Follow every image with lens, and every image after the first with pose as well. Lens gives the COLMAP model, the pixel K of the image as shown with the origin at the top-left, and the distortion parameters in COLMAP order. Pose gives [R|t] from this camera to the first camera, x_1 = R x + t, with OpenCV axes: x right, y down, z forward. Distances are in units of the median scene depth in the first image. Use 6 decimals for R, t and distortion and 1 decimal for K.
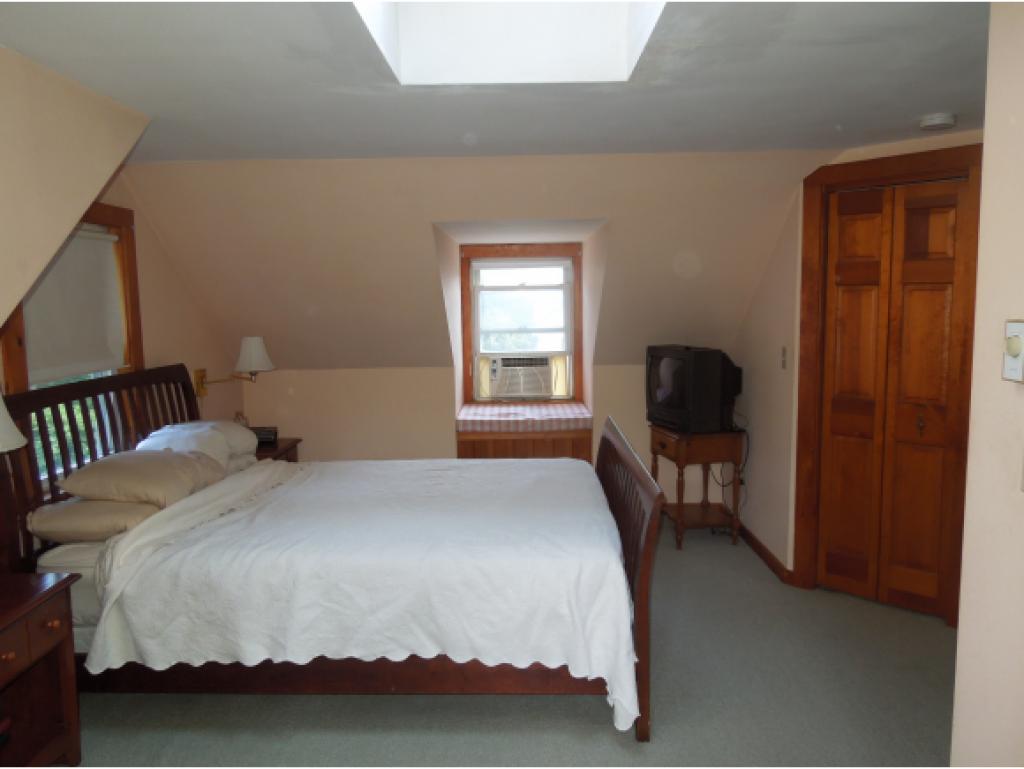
lens RADIAL K [[760.9, 0, 505.2], [0, 760.9, 384.0], [0, 0, 1]] dist [-0.003645, -0.005970]
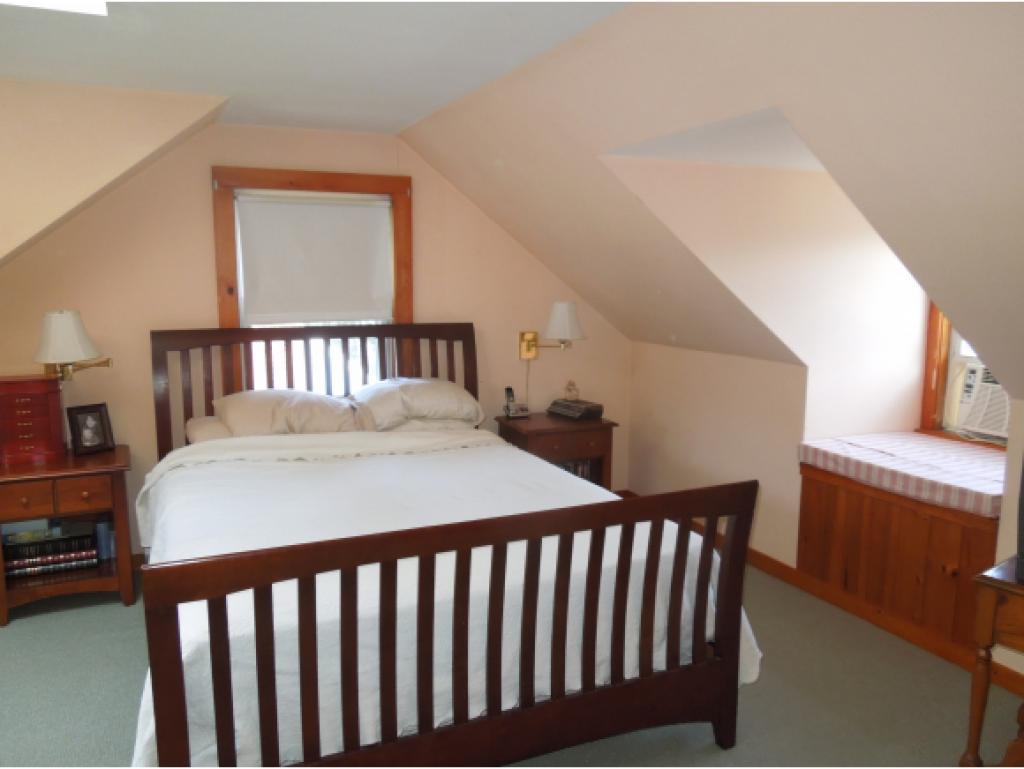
lens RADIAL K [[760.9, 0, 505.2], [0, 760.9, 384.0], [0, 0, 1]] dist [-0.003645, -0.005970]
pose [[0.388449, 0.133491, -0.911750, 0.493585], [-0.117637, 0.988539, 0.094615, -0.043071], [0.913930, 0.070503, 0.399701, 0.577300]]
